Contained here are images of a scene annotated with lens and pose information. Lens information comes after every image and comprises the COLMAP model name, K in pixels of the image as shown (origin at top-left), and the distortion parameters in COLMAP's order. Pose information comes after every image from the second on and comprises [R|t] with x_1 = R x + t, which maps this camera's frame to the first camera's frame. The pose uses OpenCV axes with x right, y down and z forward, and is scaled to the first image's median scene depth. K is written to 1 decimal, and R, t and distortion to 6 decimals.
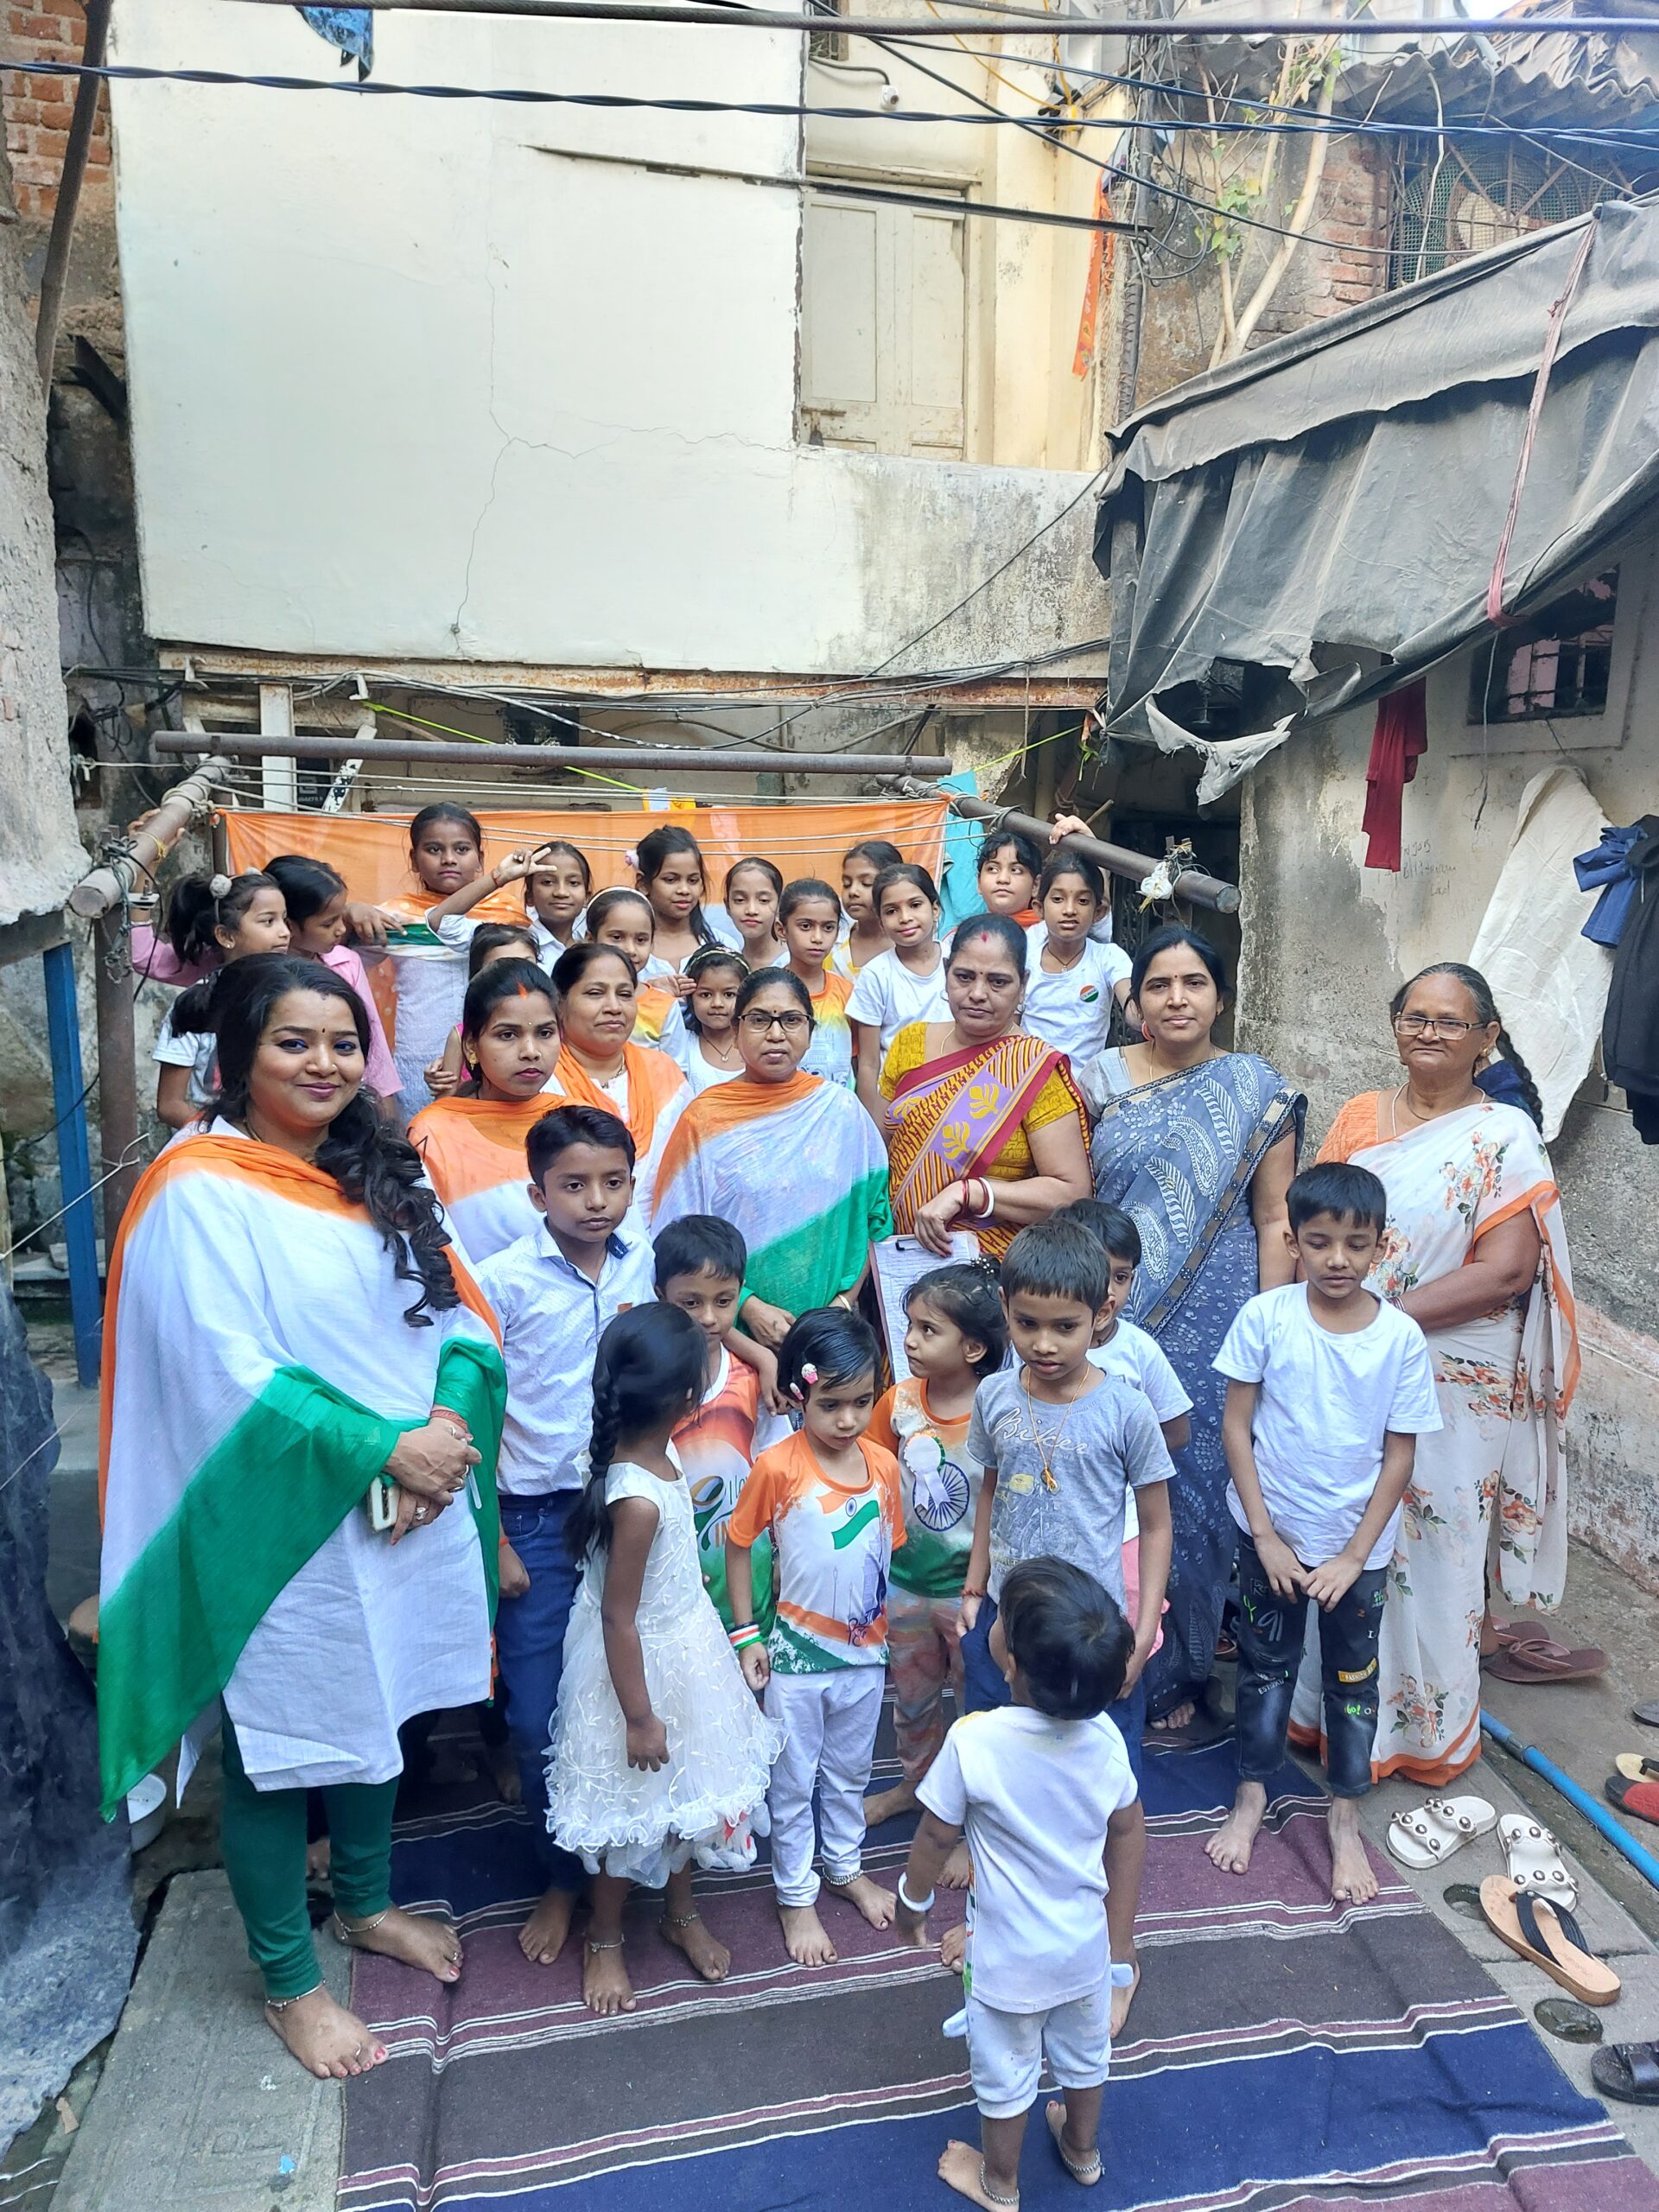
lens RADIAL K [[1602.0, 0, 834.3], [0, 1602.0, 1095.4], [0, 0, 1]] dist [0.057744, -0.074131]
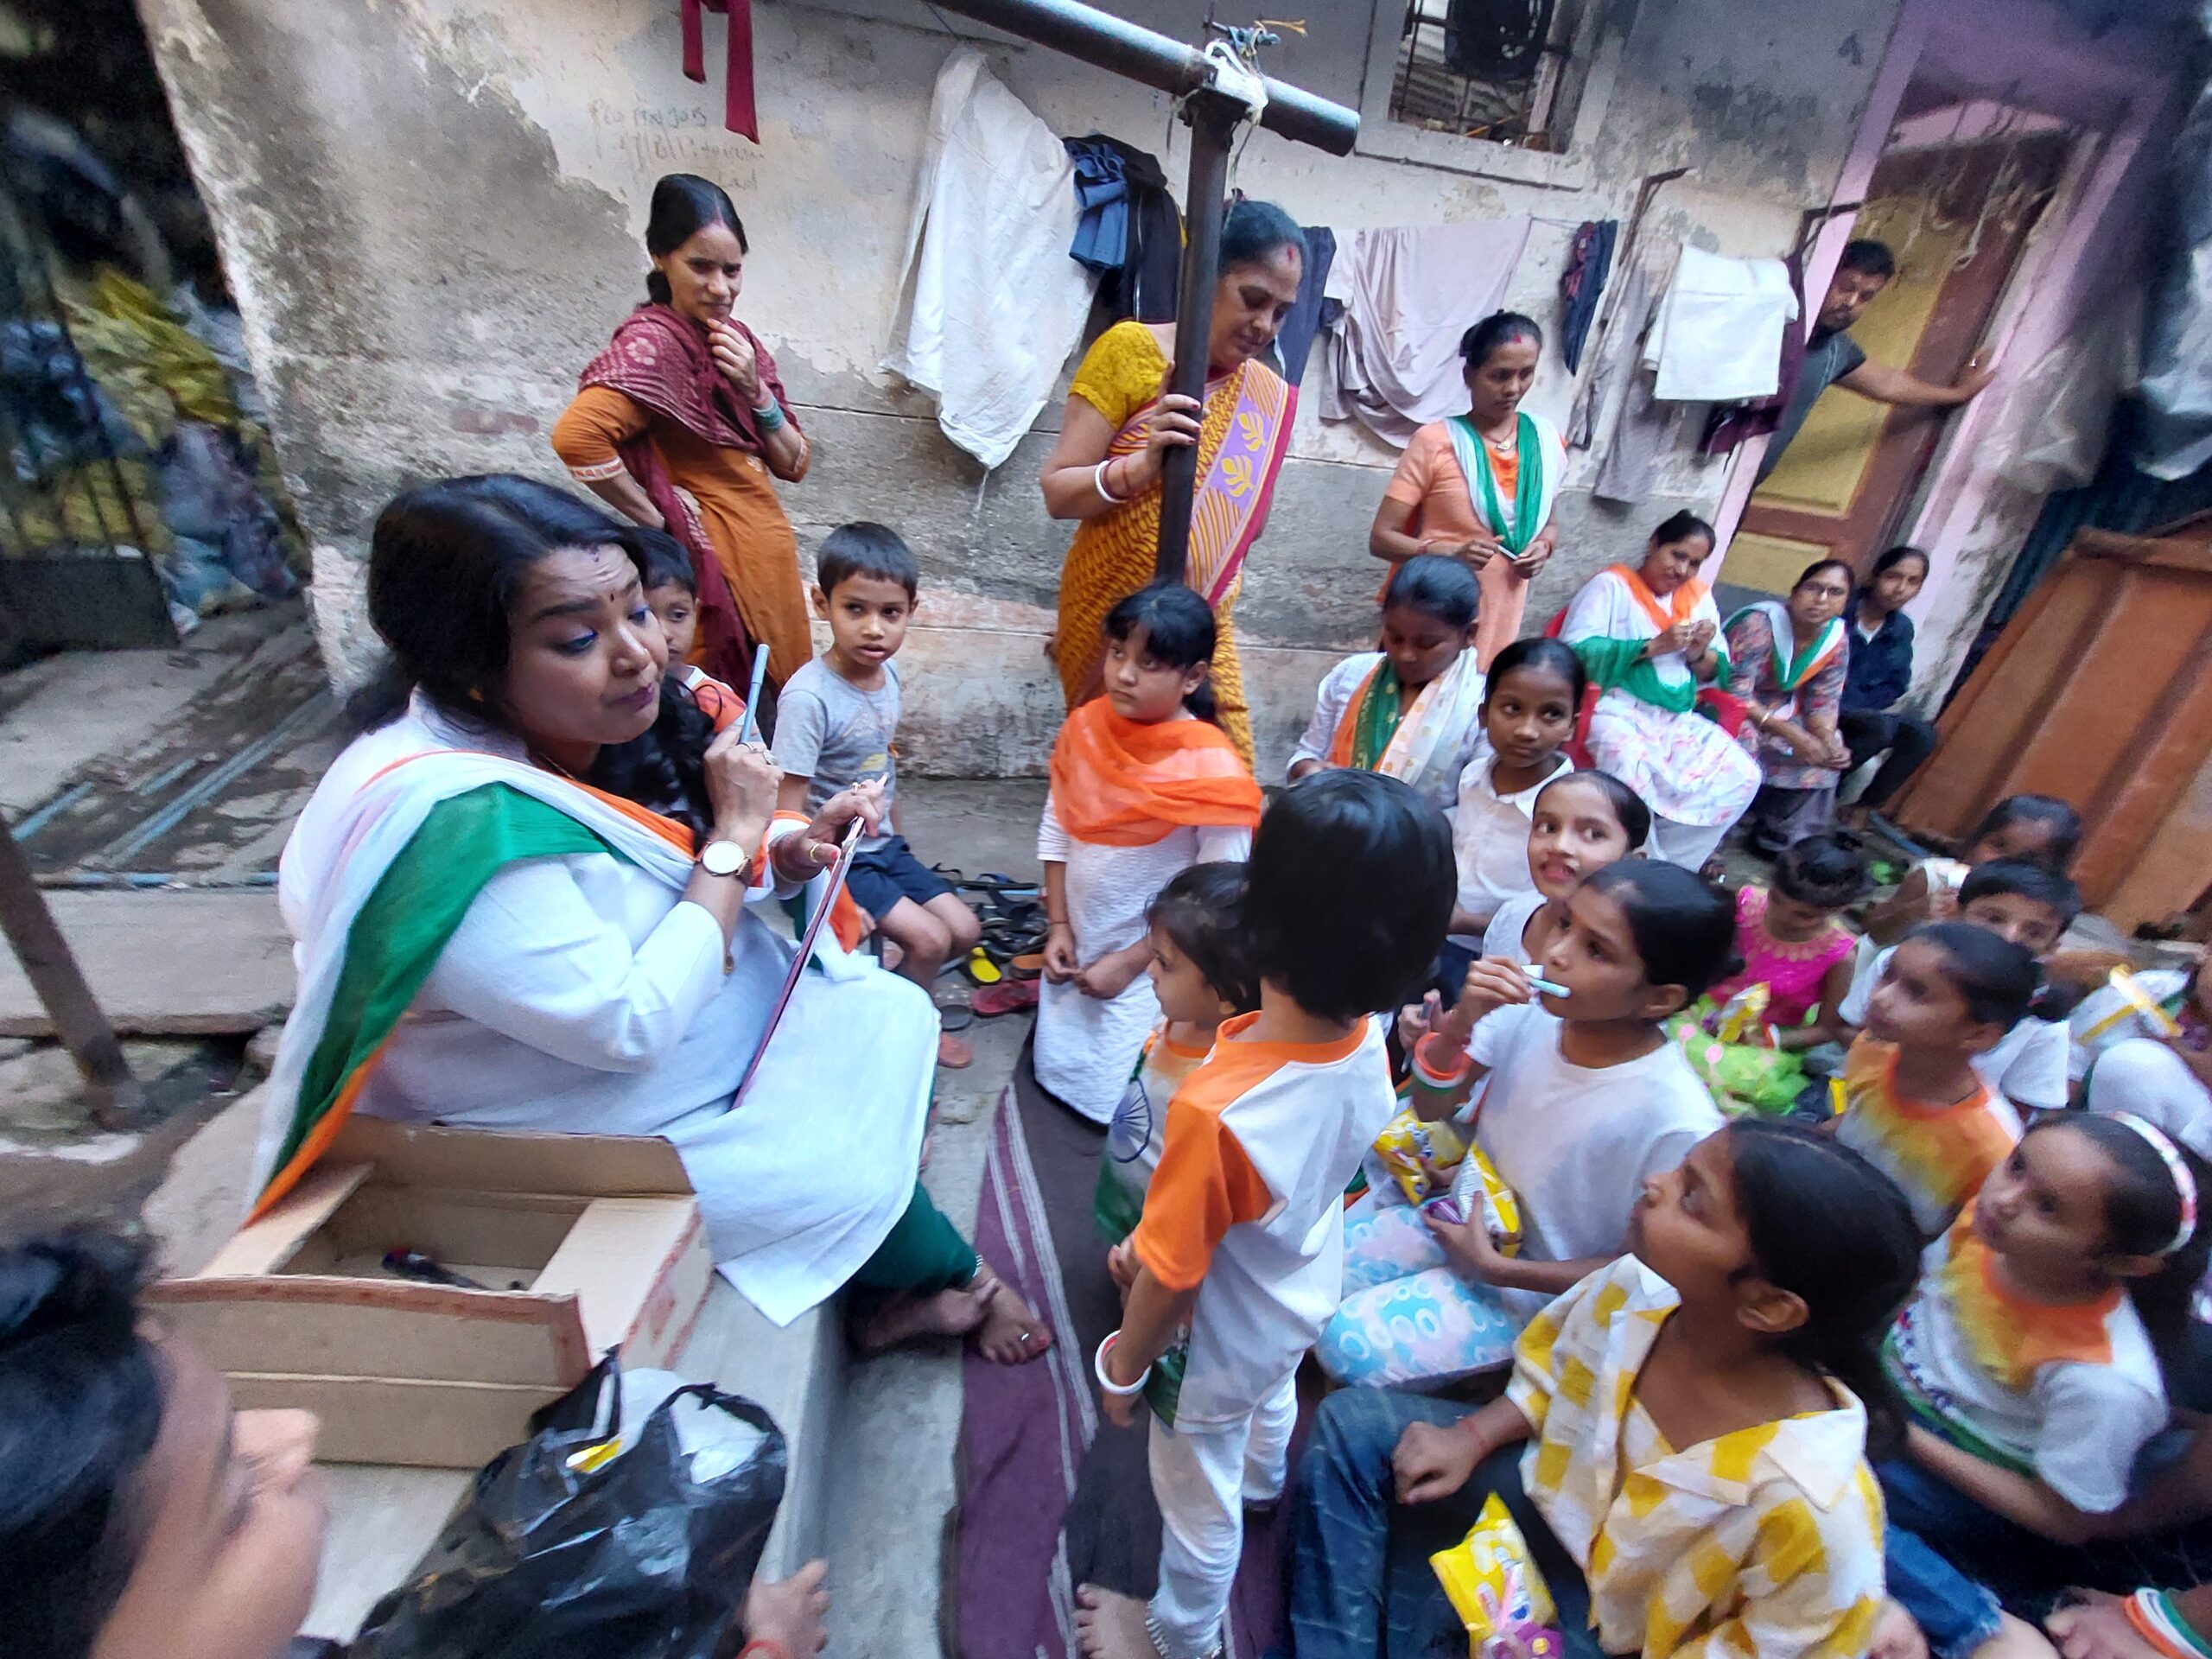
lens RADIAL K [[896.1, 0, 1110.7], [0, 896.1, 833.5], [0, 0, 1]] dist [-0.011754, 0.000493]
pose [[0.065798, -0.456387, 0.887345, -0.165314], [0.055867, 0.889562, 0.453385, -0.016142], [-0.996268, 0.019742, 0.084028, 0.616132]]
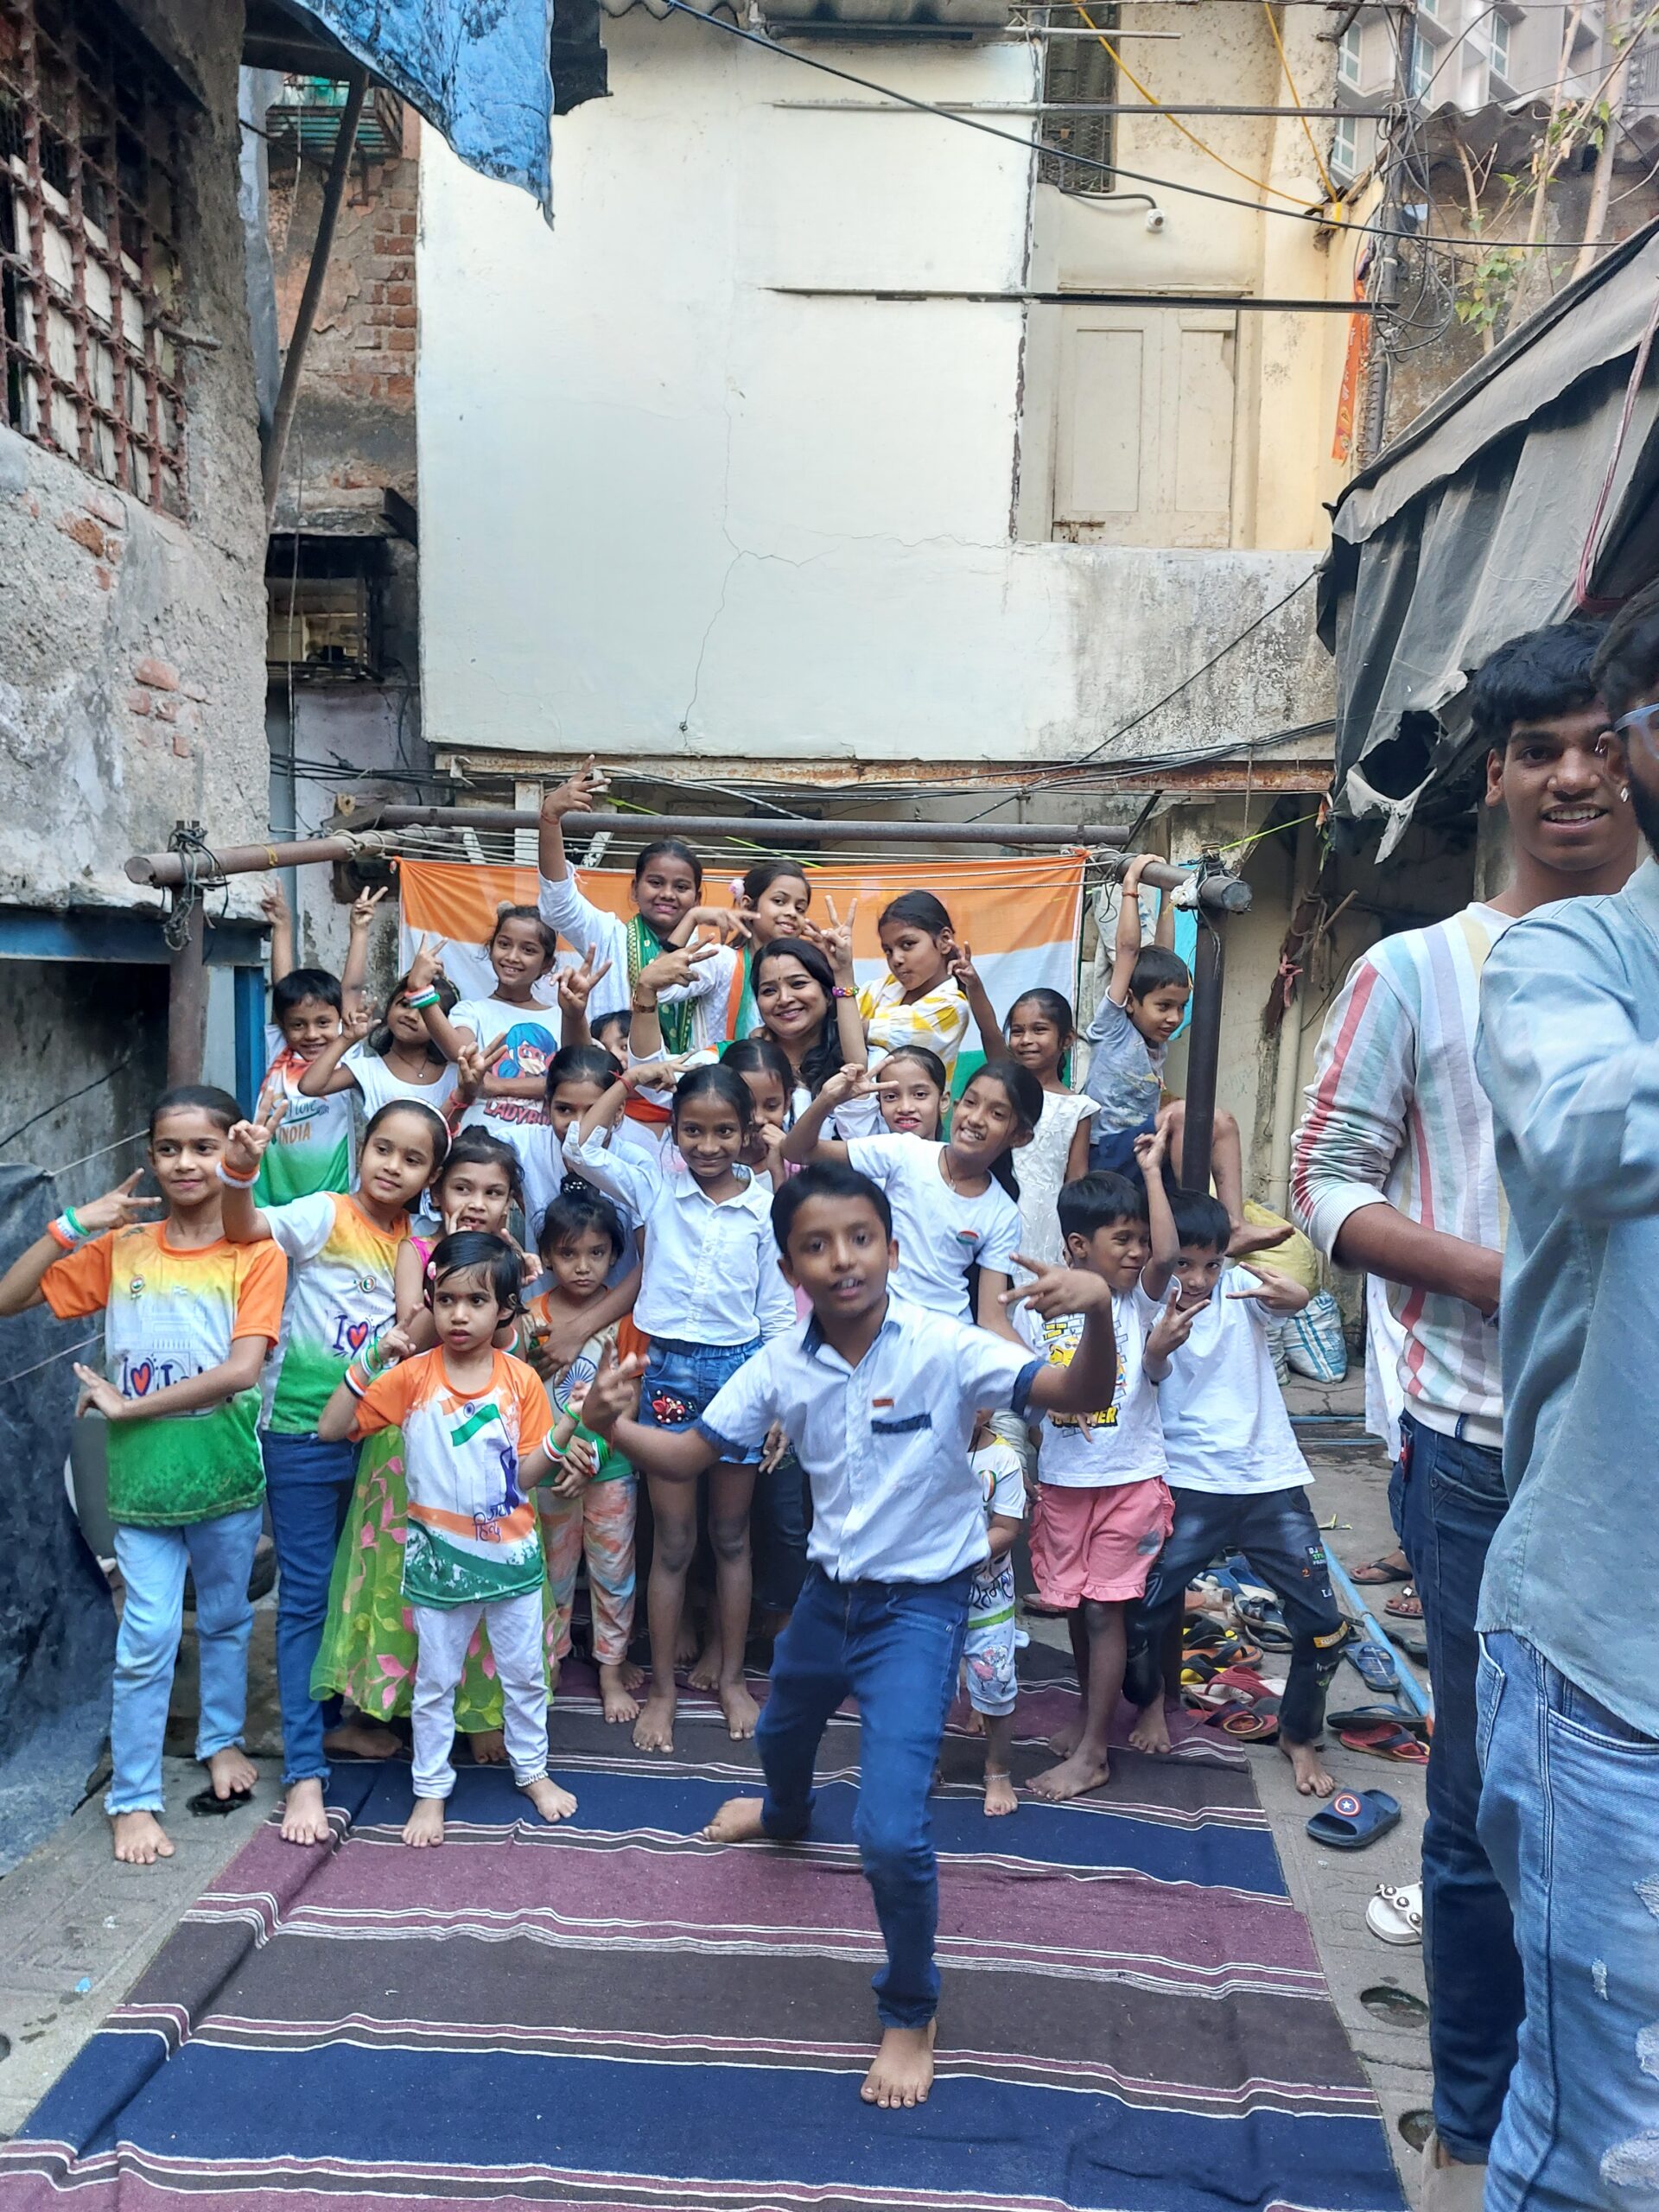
lens RADIAL K [[1593.3, 0, 790.3], [0, 1593.3, 1120.4], [0, 0, 1]] dist [0.049280, -0.054855]
pose [[0.956481, 0.036879, -0.289456, 0.150632], [-0.063905, 0.994374, -0.084475, 0.058247], [0.284712, 0.099296, 0.953457, 0.024807]]
